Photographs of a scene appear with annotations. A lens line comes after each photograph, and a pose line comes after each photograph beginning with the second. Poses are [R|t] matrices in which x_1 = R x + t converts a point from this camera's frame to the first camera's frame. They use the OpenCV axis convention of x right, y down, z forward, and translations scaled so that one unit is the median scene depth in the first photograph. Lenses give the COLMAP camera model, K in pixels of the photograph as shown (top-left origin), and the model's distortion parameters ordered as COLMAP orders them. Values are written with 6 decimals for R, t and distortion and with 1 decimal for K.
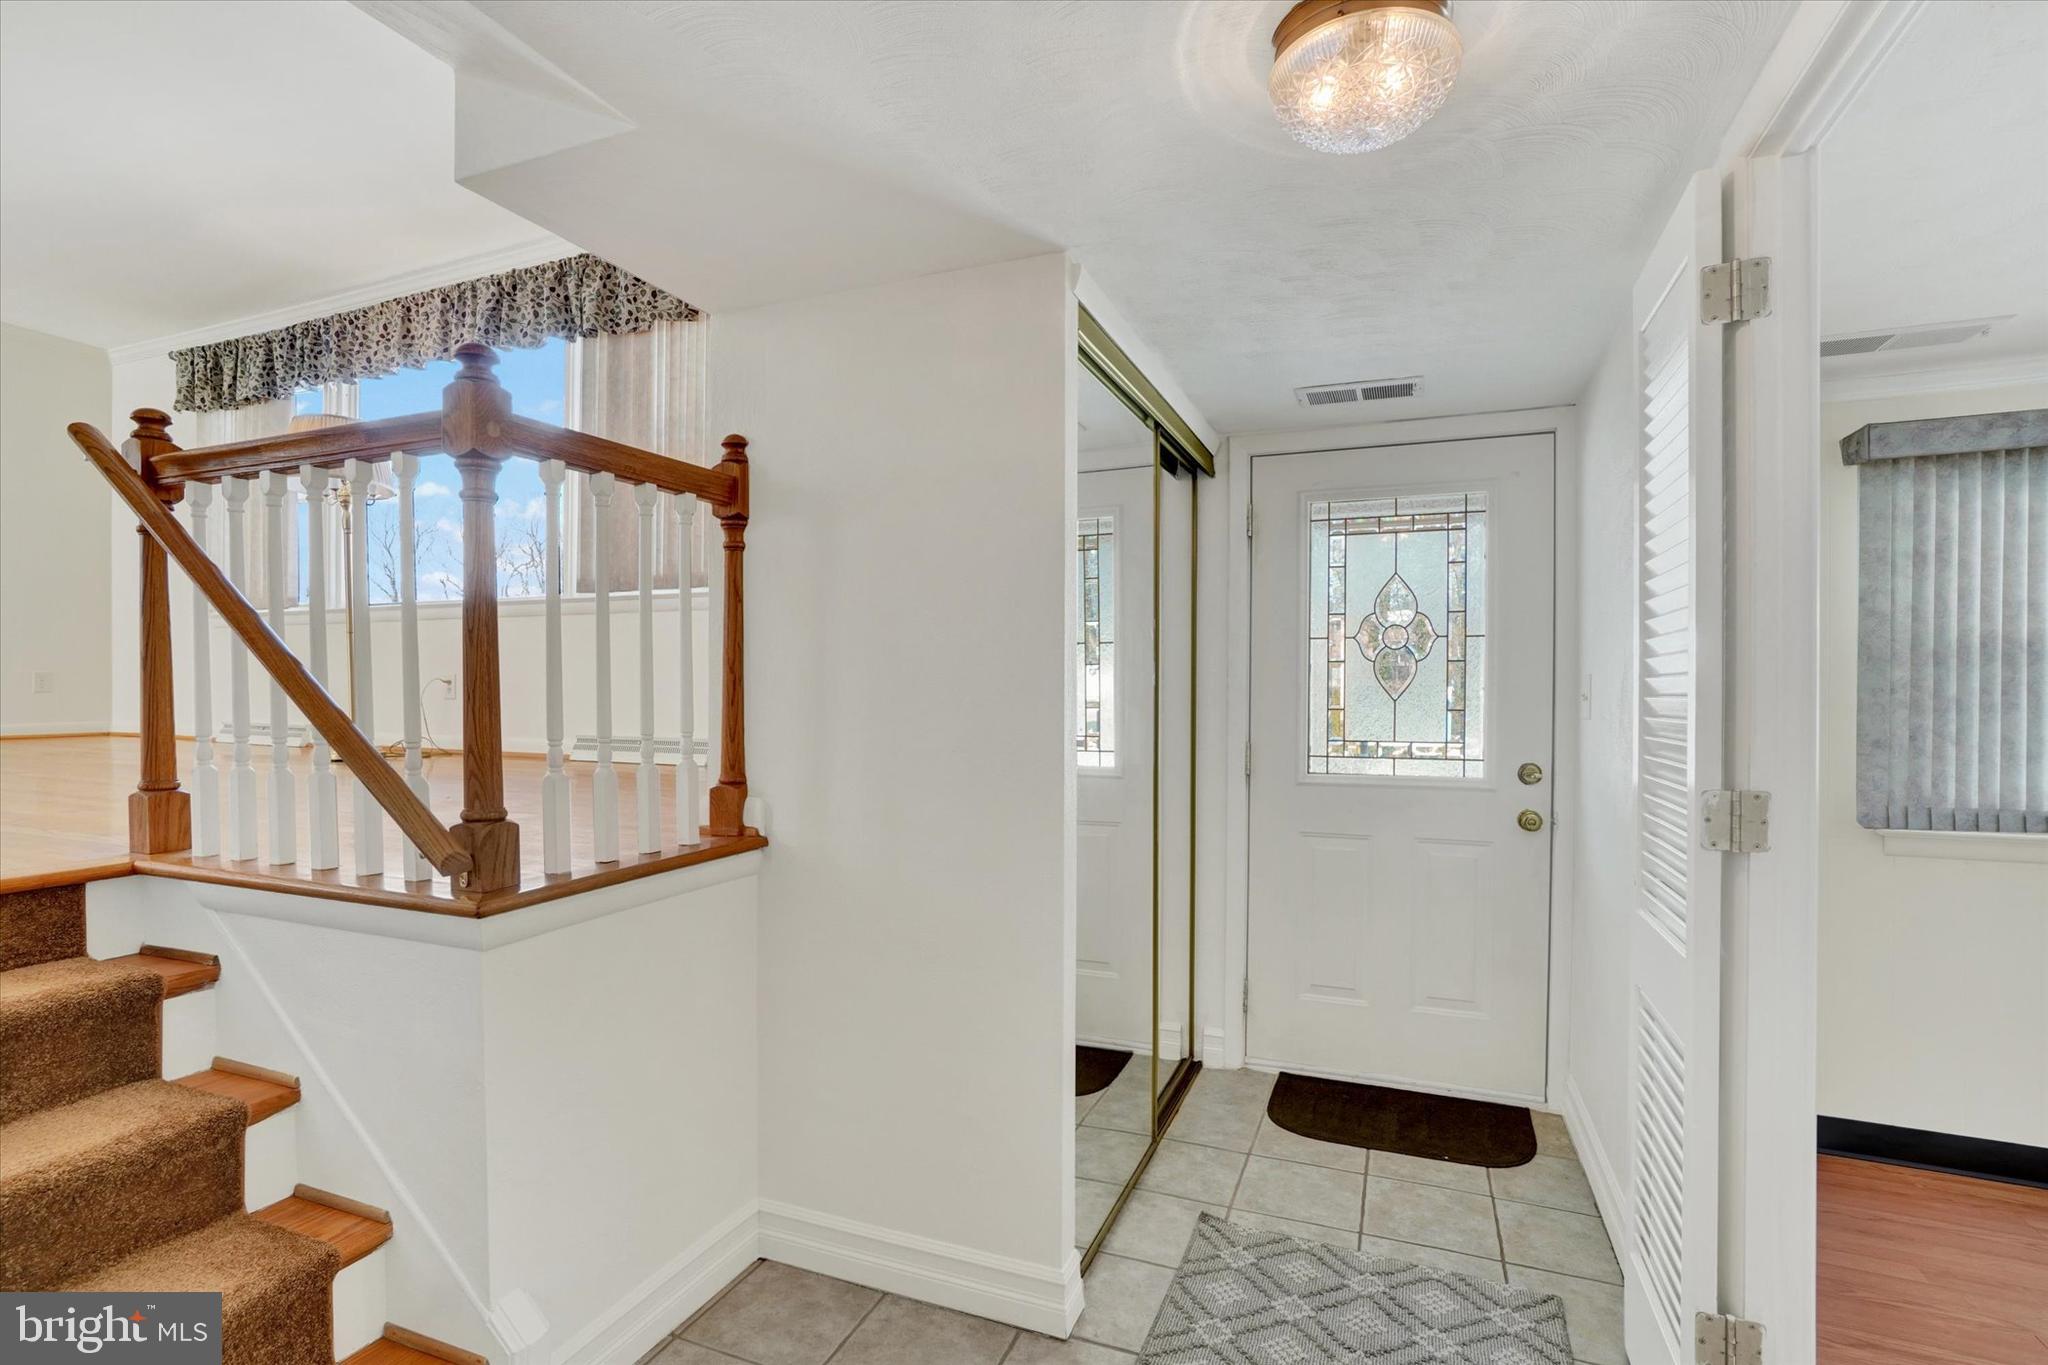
lens RADIAL K [[951.0, 0, 1024.7], [0, 951.0, 689.5], [0, 0, 1]] dist [-0.002015, -0.000038]
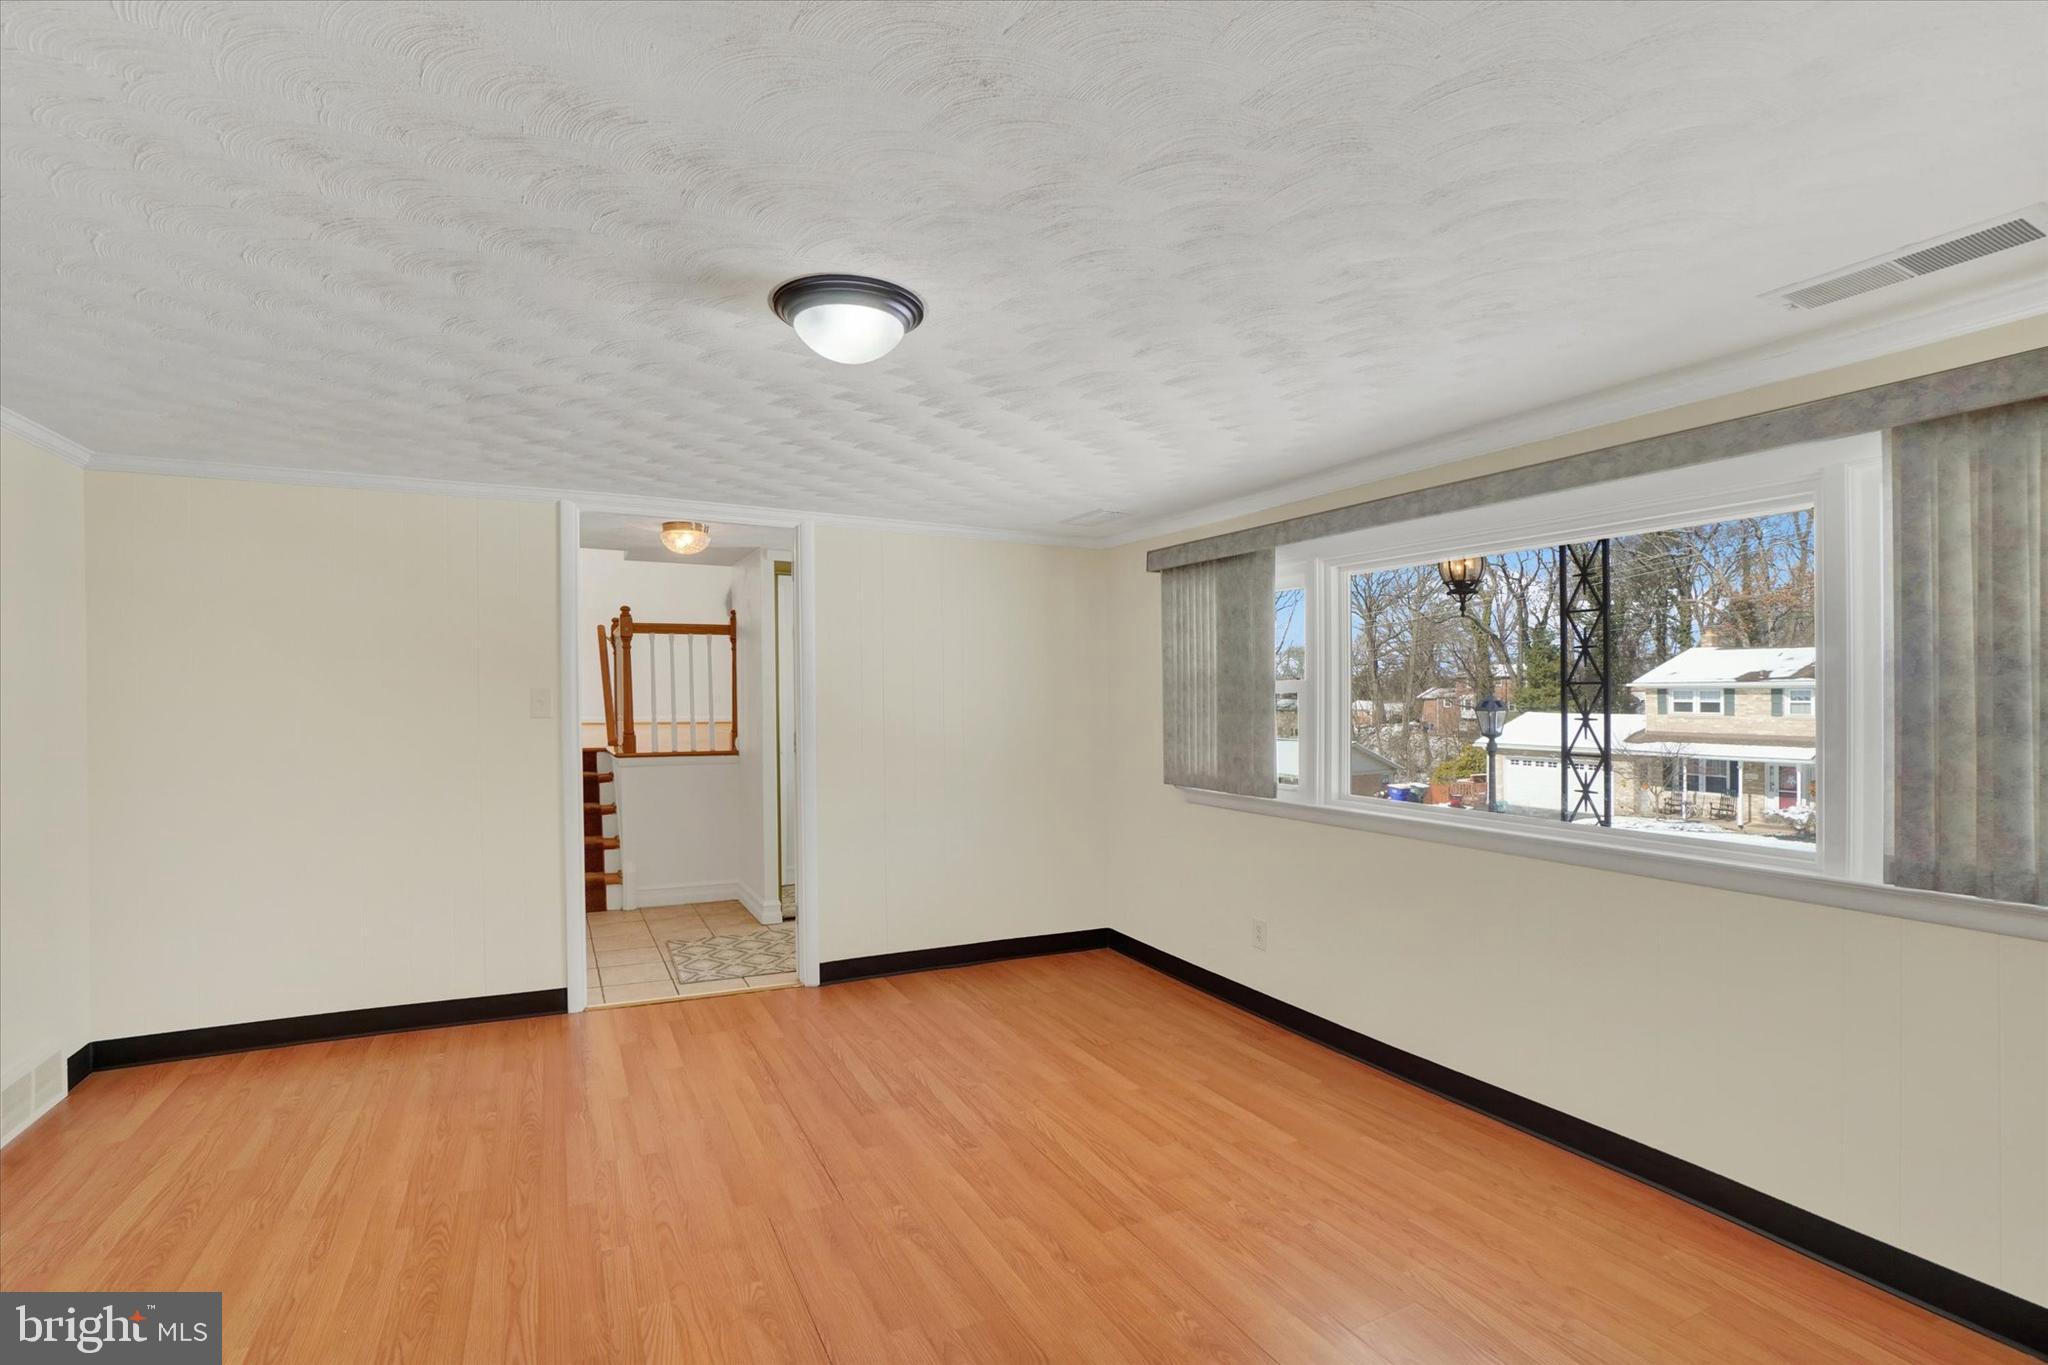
lens RADIAL K [[951.0, 0, 1024.7], [0, 951.0, 689.5], [0, 0, 1]] dist [-0.002015, -0.000038]
pose [[0.739278, 0.000195, -0.673401, 1.907537], [-0.007342, 0.999943, -0.007771, -0.010735], [0.673361, 0.010689, 0.739237, -0.447891]]
